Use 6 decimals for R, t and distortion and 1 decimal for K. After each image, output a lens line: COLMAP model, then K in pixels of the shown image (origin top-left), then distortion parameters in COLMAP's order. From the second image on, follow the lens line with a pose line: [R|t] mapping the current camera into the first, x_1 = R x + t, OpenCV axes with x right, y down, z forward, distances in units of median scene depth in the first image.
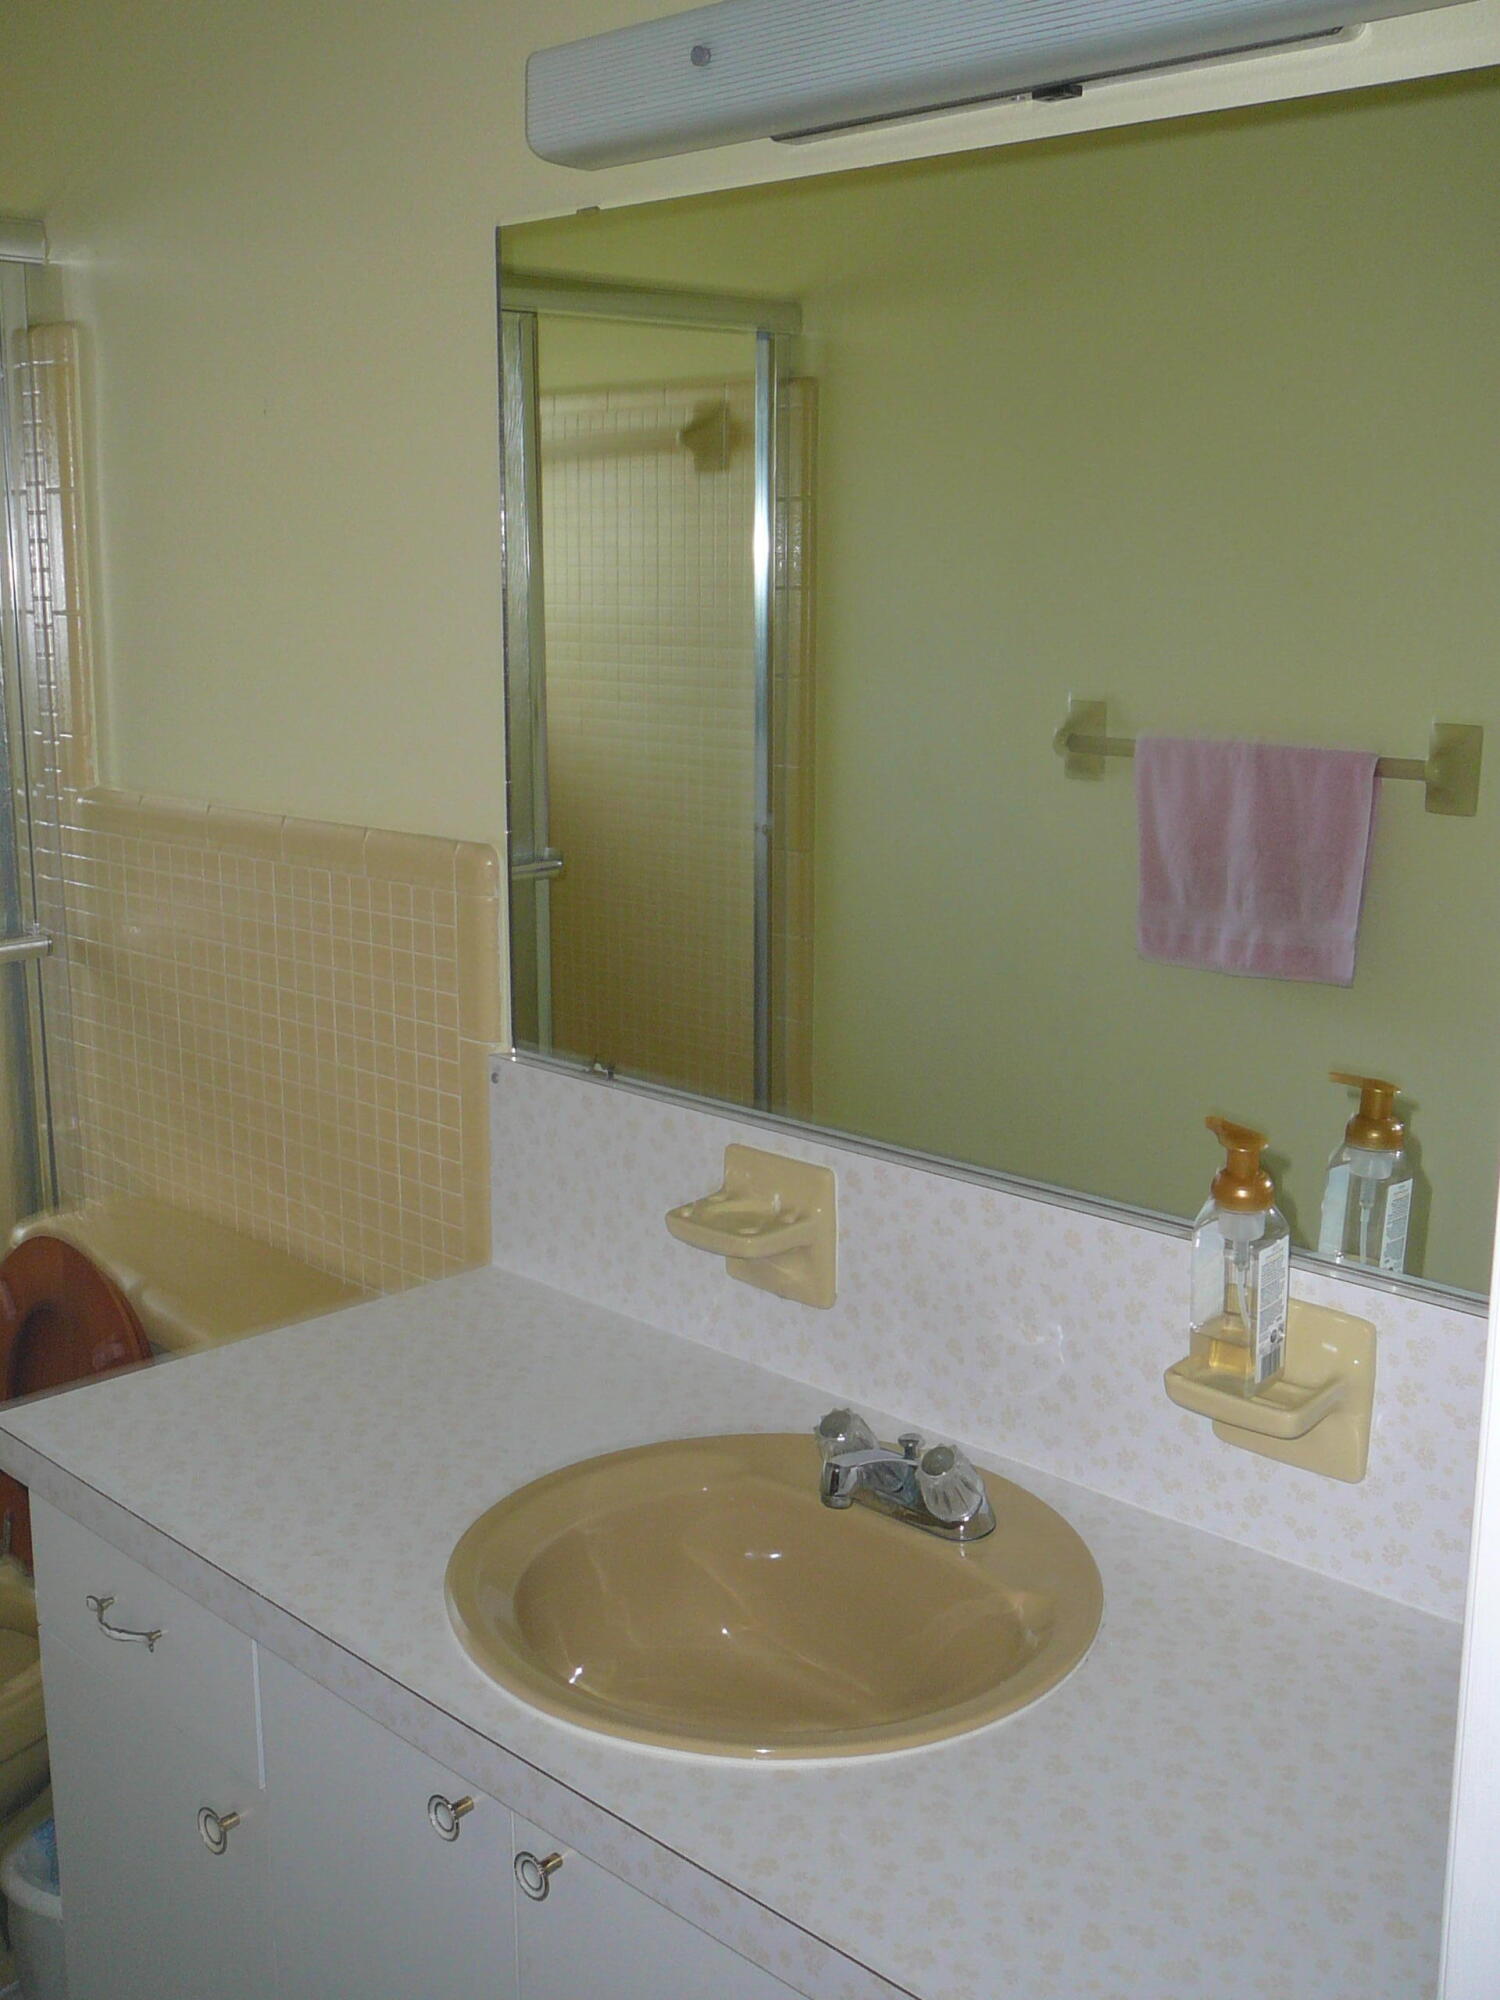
lens RADIAL K [[2061.0, 0, 750.0], [0, 2061.0, 1000.0], [0, 0, 1]] dist [-0.113189, 0.174967]
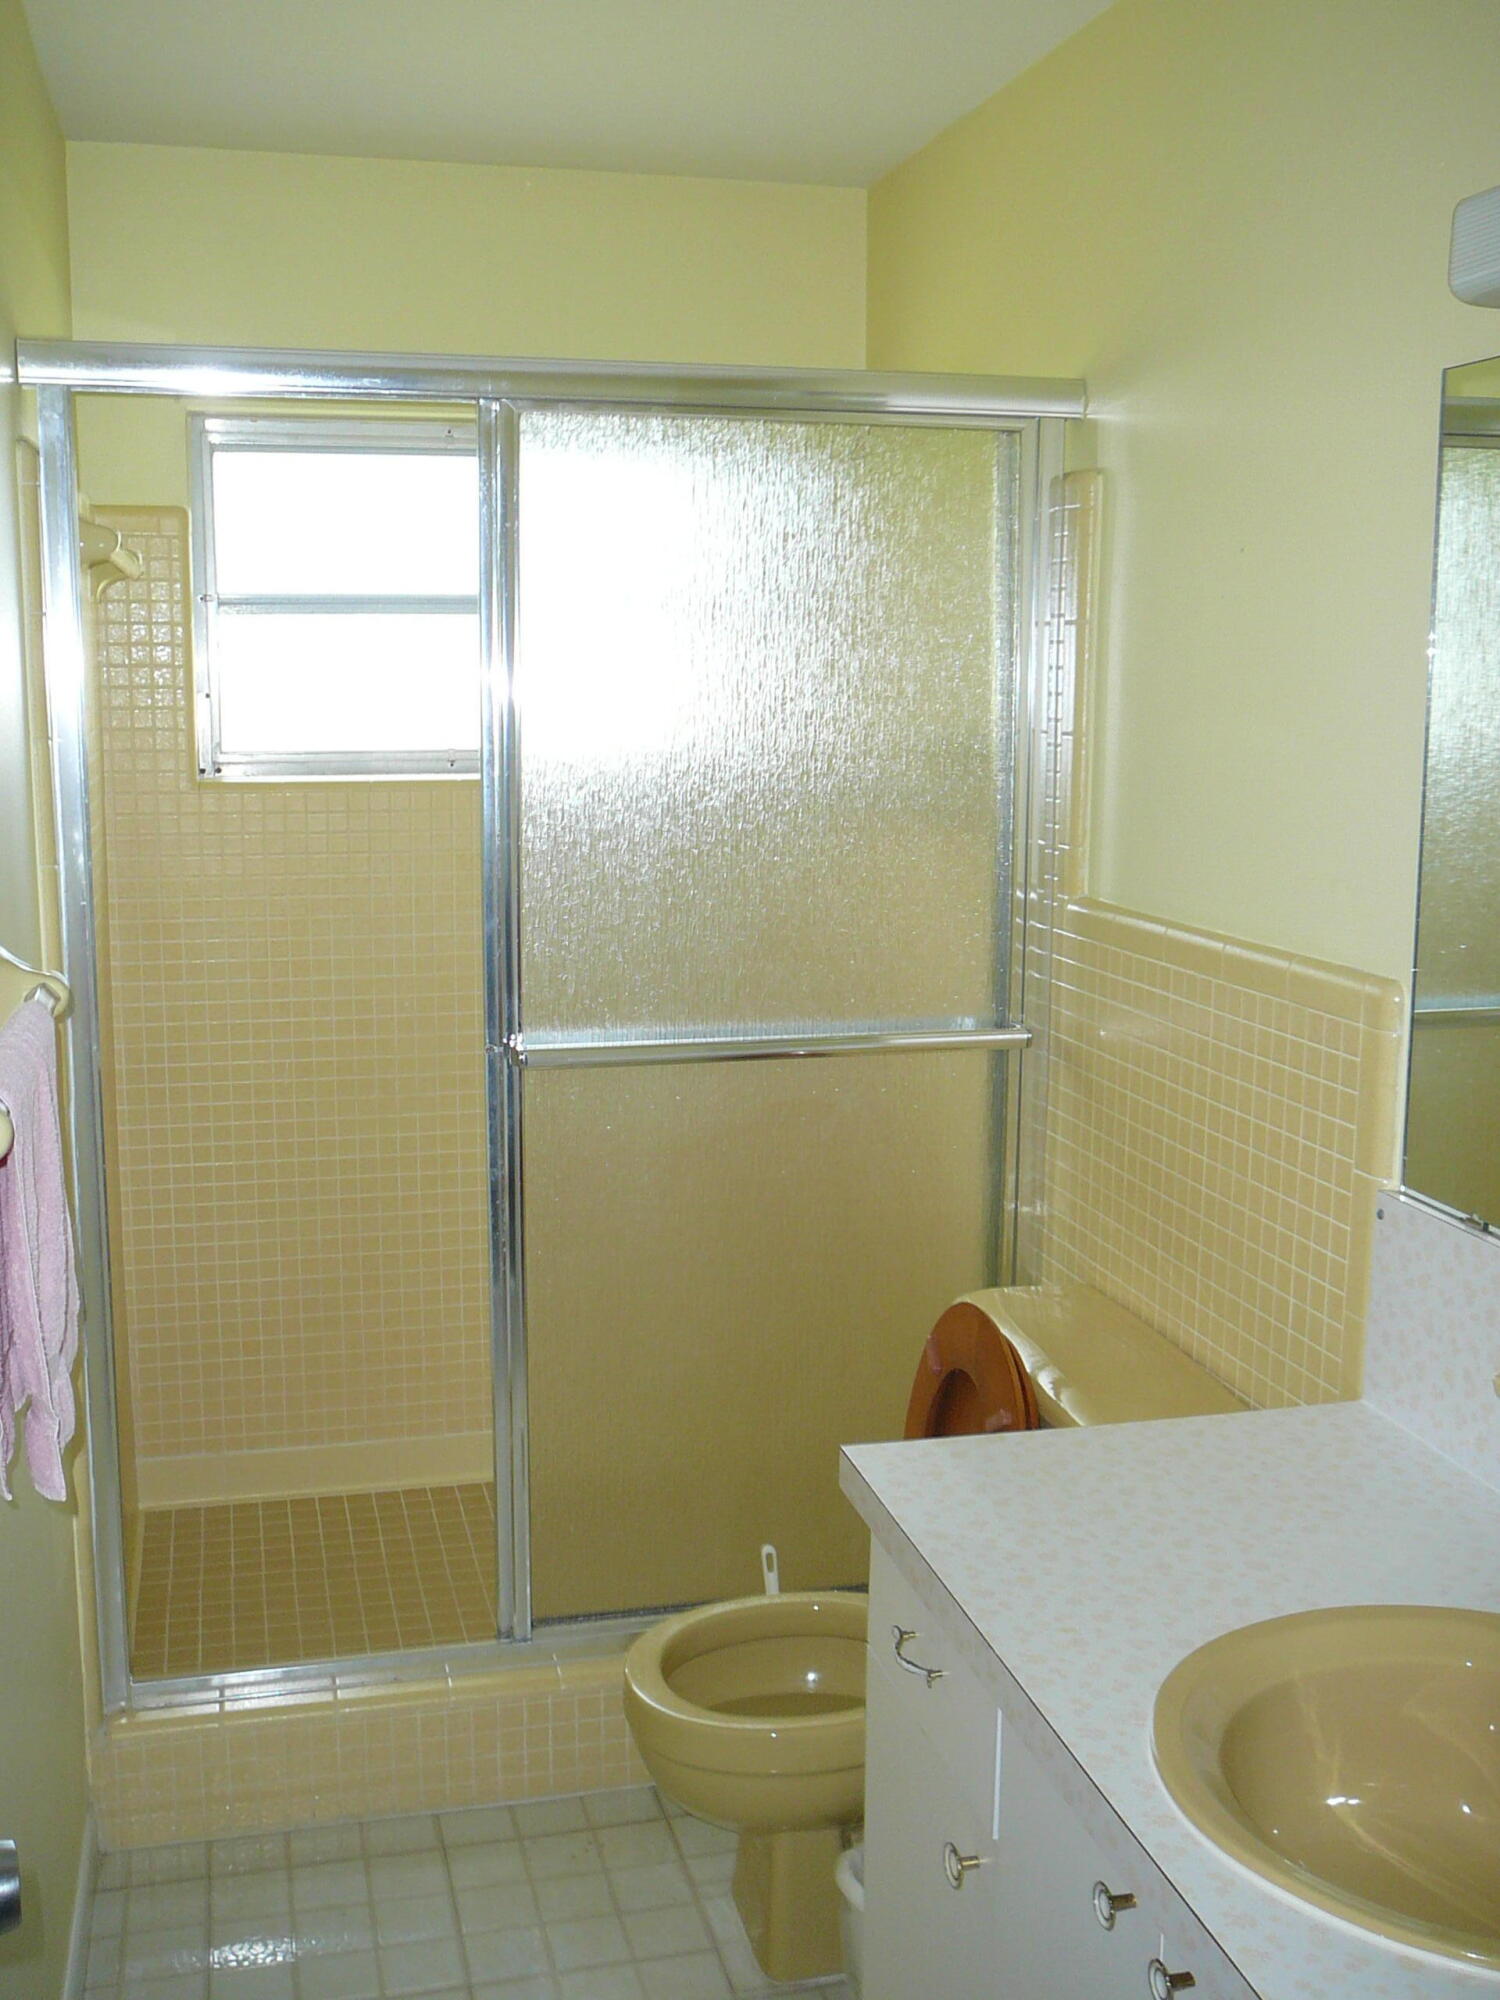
lens RADIAL K [[2061.0, 0, 750.0], [0, 2061.0, 1000.0], [0, 0, 1]] dist [-0.113189, 0.174967]
pose [[0.843355, 0.090724, -0.529643, 0.110167], [-0.120318, 0.992501, -0.021575, -0.005703], [0.523714, 0.081921, 0.847946, -0.003253]]
